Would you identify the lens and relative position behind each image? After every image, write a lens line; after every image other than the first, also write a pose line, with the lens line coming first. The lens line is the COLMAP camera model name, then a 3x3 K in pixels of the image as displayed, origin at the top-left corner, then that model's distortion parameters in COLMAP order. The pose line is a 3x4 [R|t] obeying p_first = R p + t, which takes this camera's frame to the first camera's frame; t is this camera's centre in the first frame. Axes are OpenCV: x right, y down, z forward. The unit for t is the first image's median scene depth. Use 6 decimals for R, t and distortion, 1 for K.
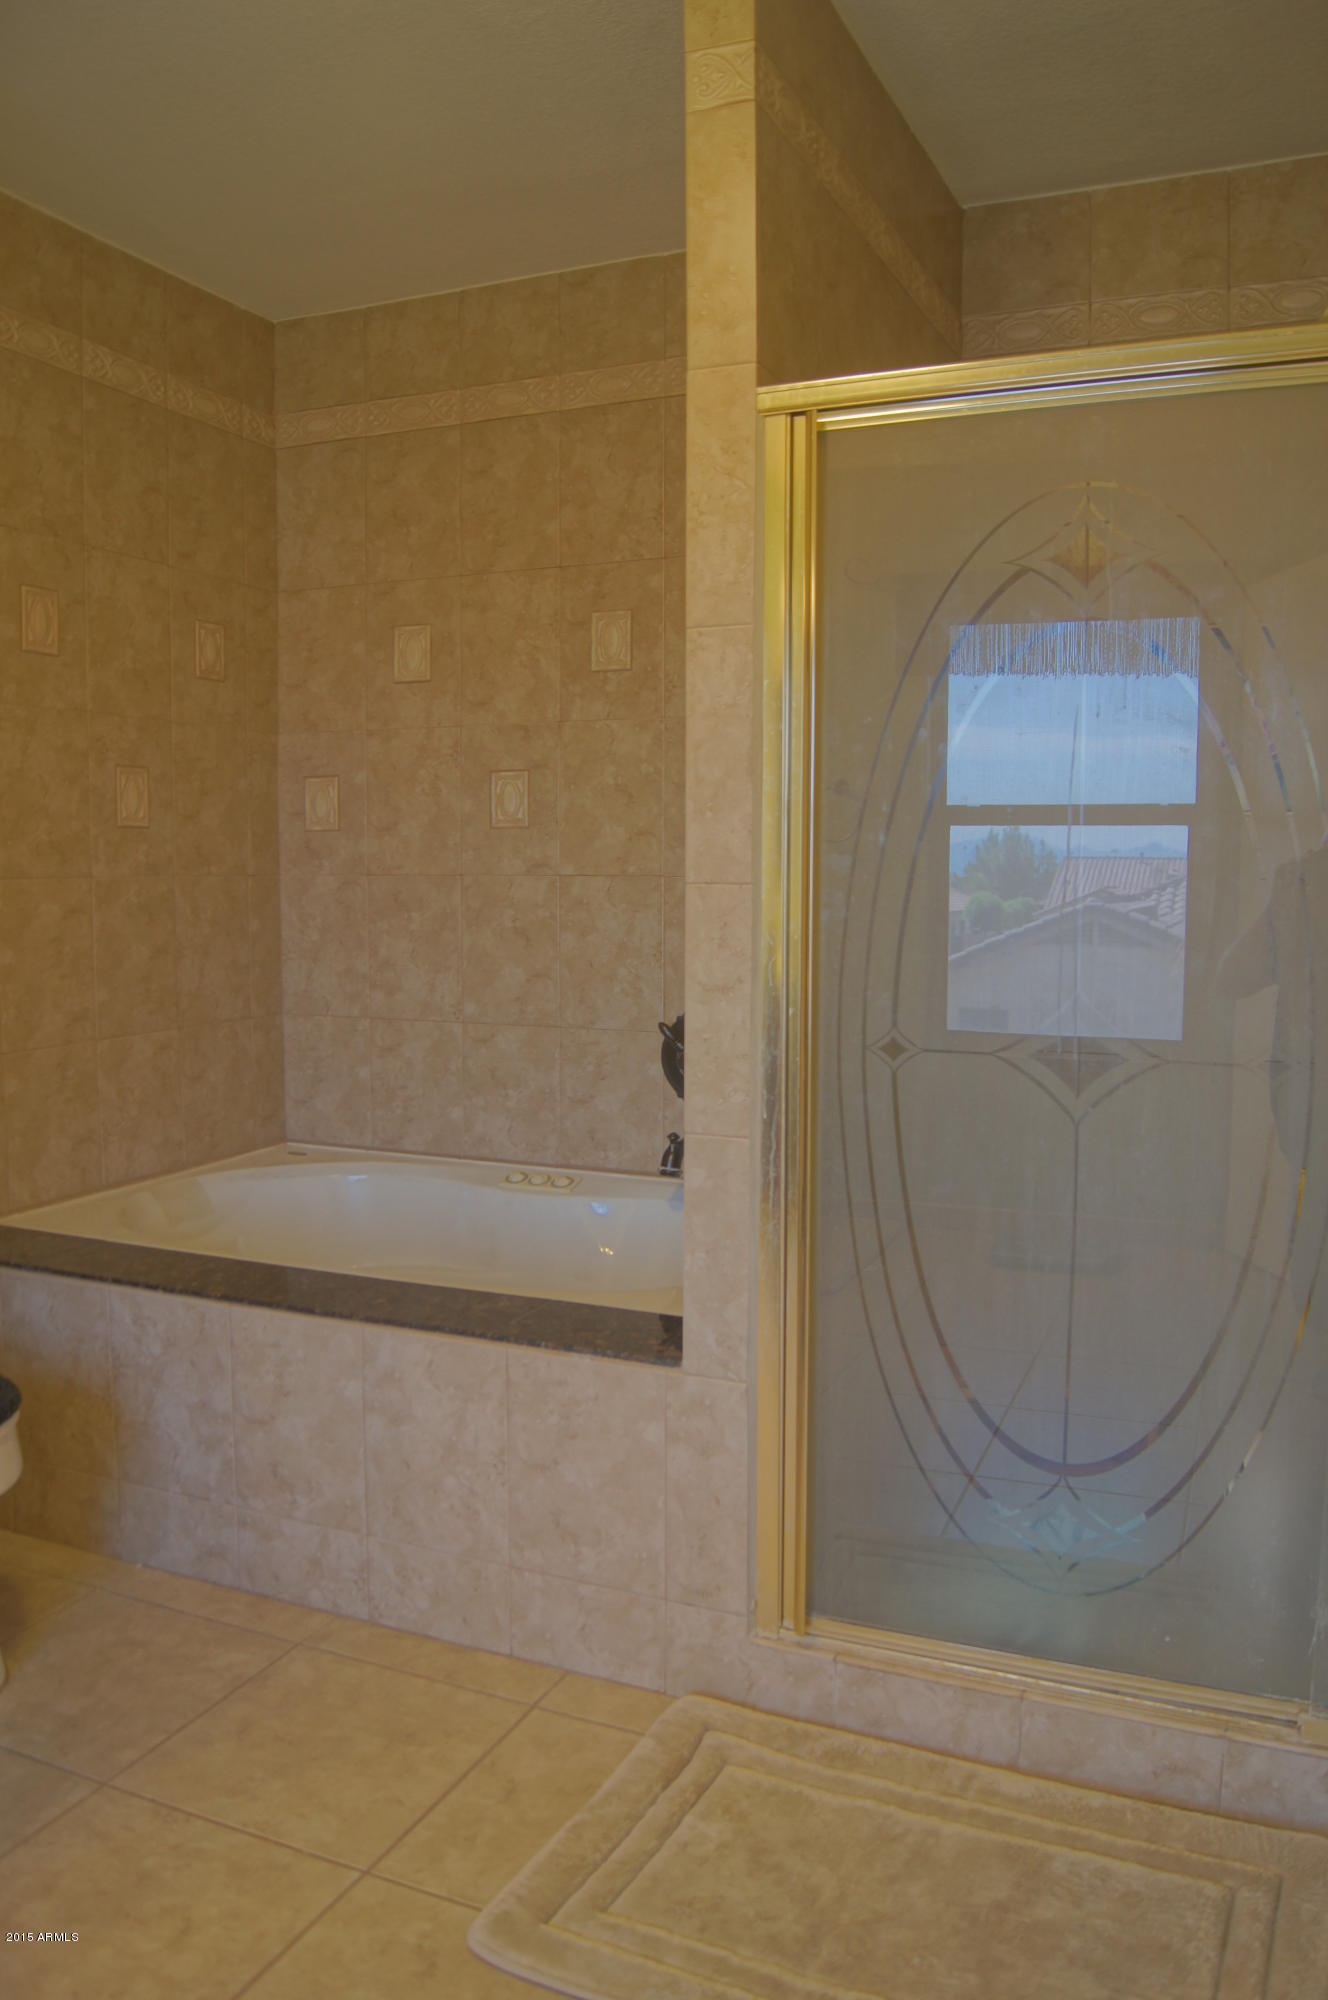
lens RADIAL K [[1537.1, 0, 678.9], [0, 1537.1, 1003.8], [0, 0, 1]] dist [-0.081465, 0.014666]
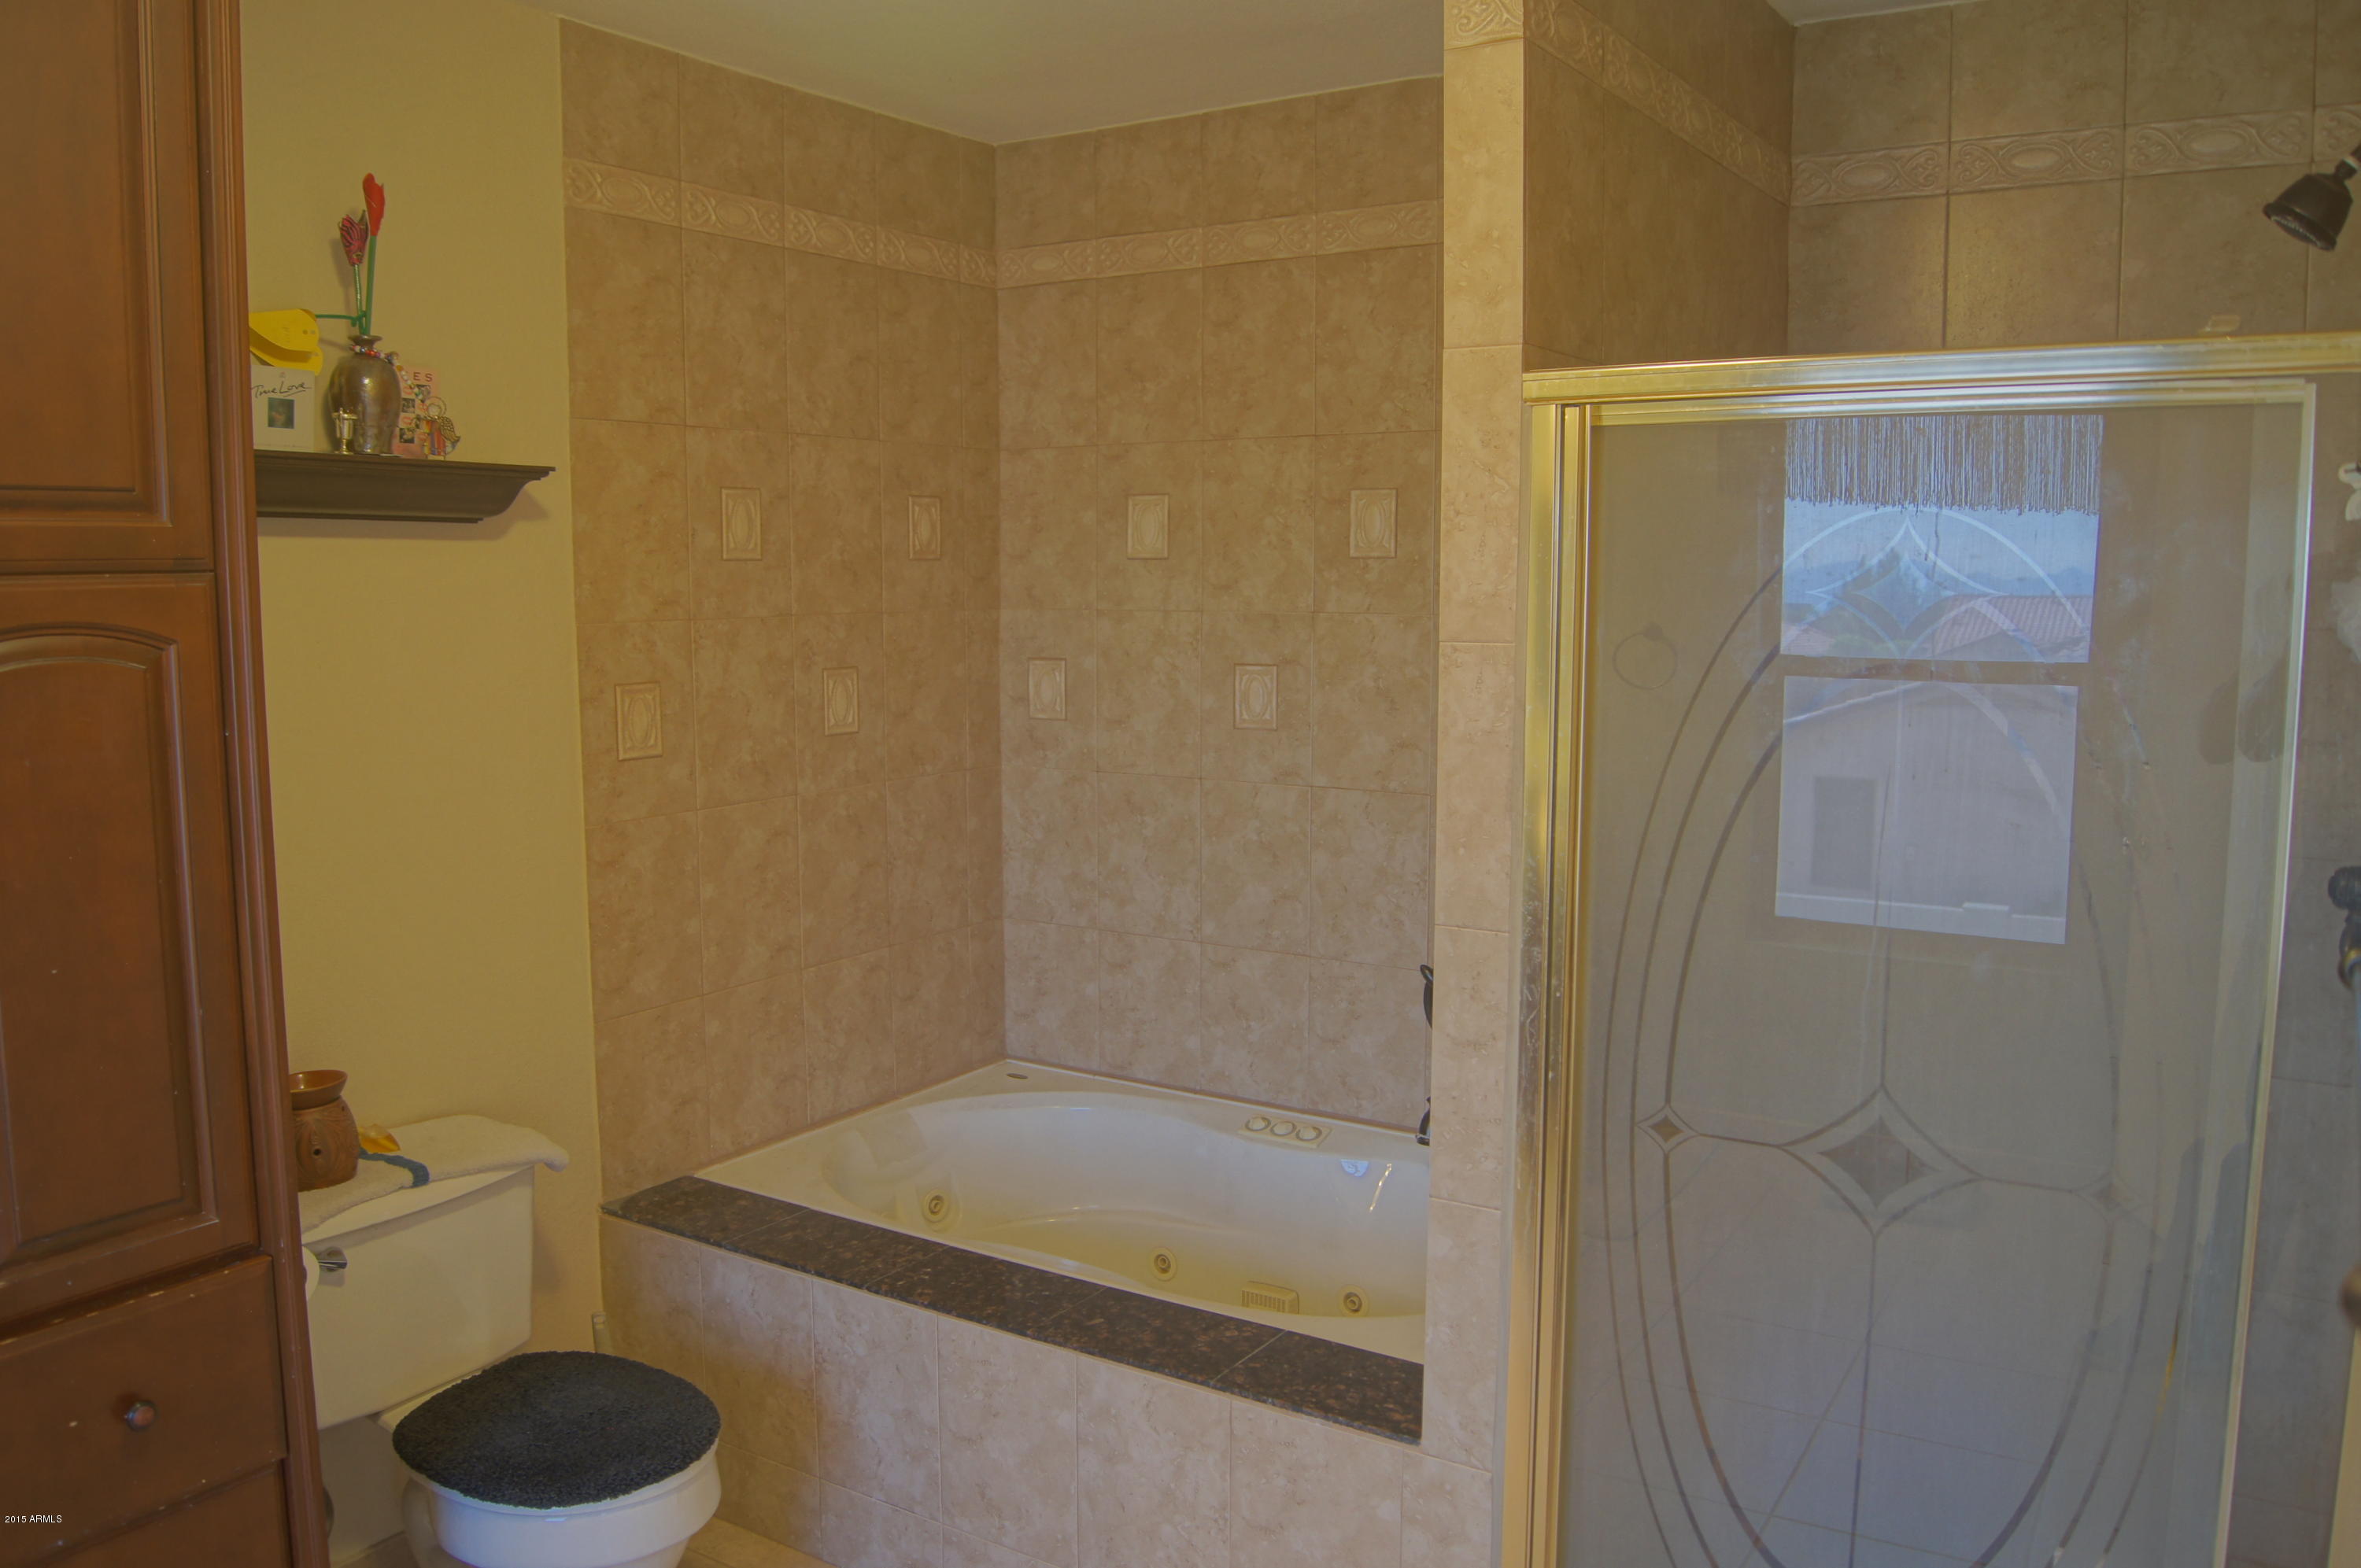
lens RADIAL K [[1814.3, 0, 1179.3], [0, 1814.3, 779.5], [0, 0, 1]] dist [-0.081465, 0.014666]
pose [[0.986289, 0.017297, -0.164121, 0.020982], [-0.012142, 0.999402, 0.032362, -0.139314], [0.164583, -0.029926, 0.985909, -0.040342]]
